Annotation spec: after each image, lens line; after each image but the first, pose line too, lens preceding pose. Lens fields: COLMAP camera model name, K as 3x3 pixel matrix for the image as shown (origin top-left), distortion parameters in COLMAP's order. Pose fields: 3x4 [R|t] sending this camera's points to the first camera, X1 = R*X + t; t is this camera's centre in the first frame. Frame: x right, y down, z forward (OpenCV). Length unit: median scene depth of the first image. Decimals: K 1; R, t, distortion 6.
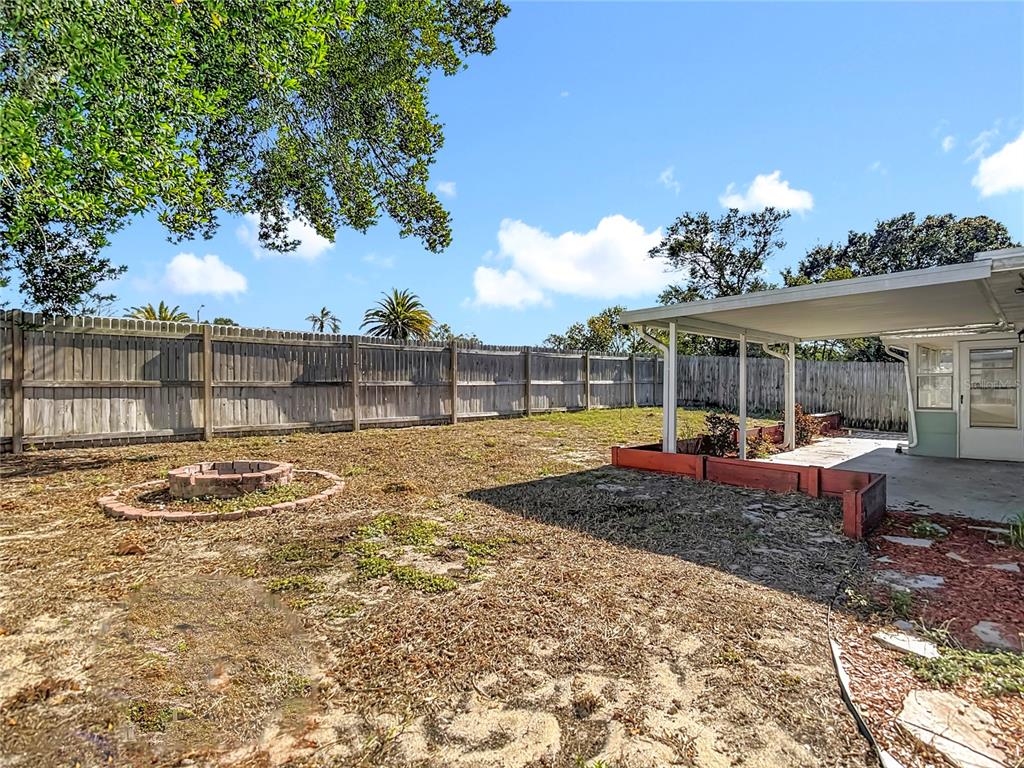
lens RADIAL K [[541.6, 0, 519.4], [0, 541.6, 389.4], [0, 0, 1]] dist [0.022749, -0.023897]
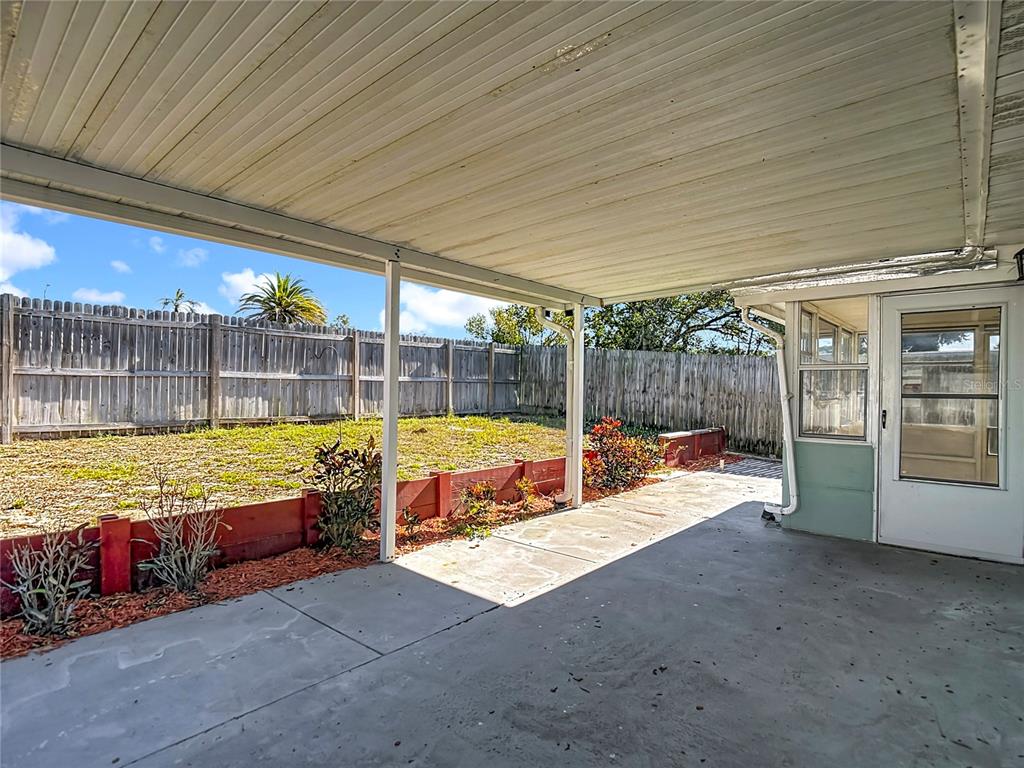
lens RADIAL K [[535.1, 0, 514.0], [0, 535.1, 387.0], [0, 0, 1]] dist [0.003419, -0.021135]
pose [[0.998180, 0.019816, 0.056963, 0.299469], [-0.019315, 0.999770, -0.009328, 0.000775], [-0.057134, 0.008211, 0.998333, 0.357587]]
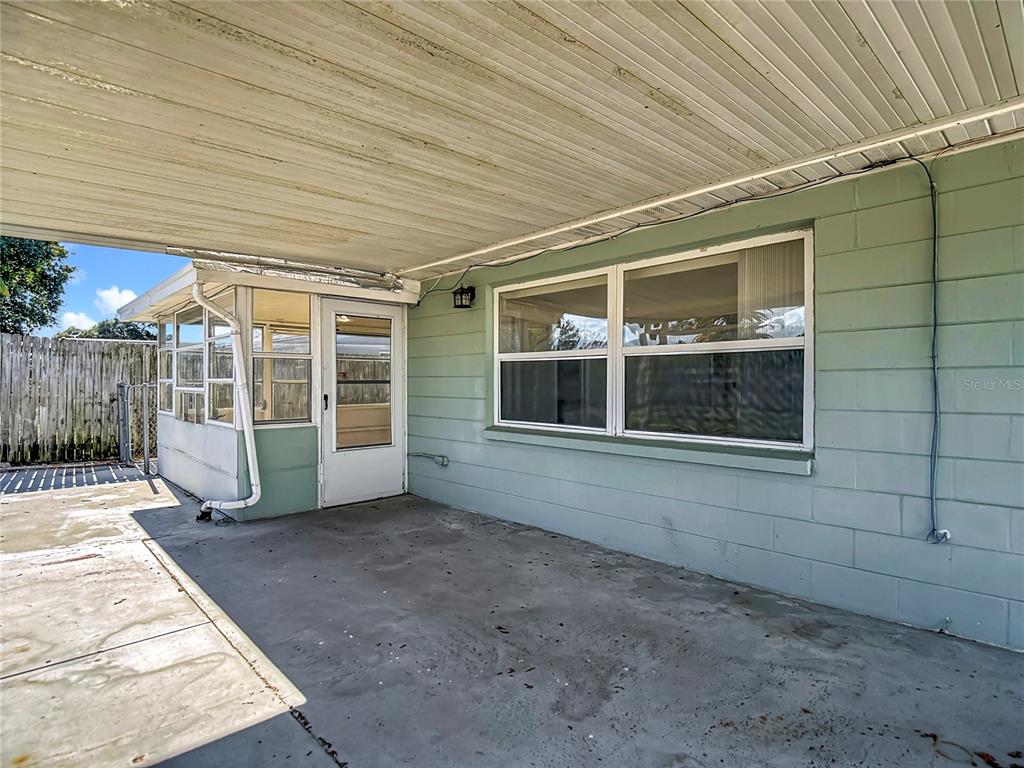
lens RADIAL K [[535.1, 0, 514.0], [0, 535.1, 387.0], [0, 0, 1]] dist [0.003419, -0.021135]
pose [[0.031349, -0.001006, 0.999508, 0.174597], [0.003986, 0.999992, 0.000882, 0.002349], [-0.999501, 0.003956, 0.031353, 0.507175]]
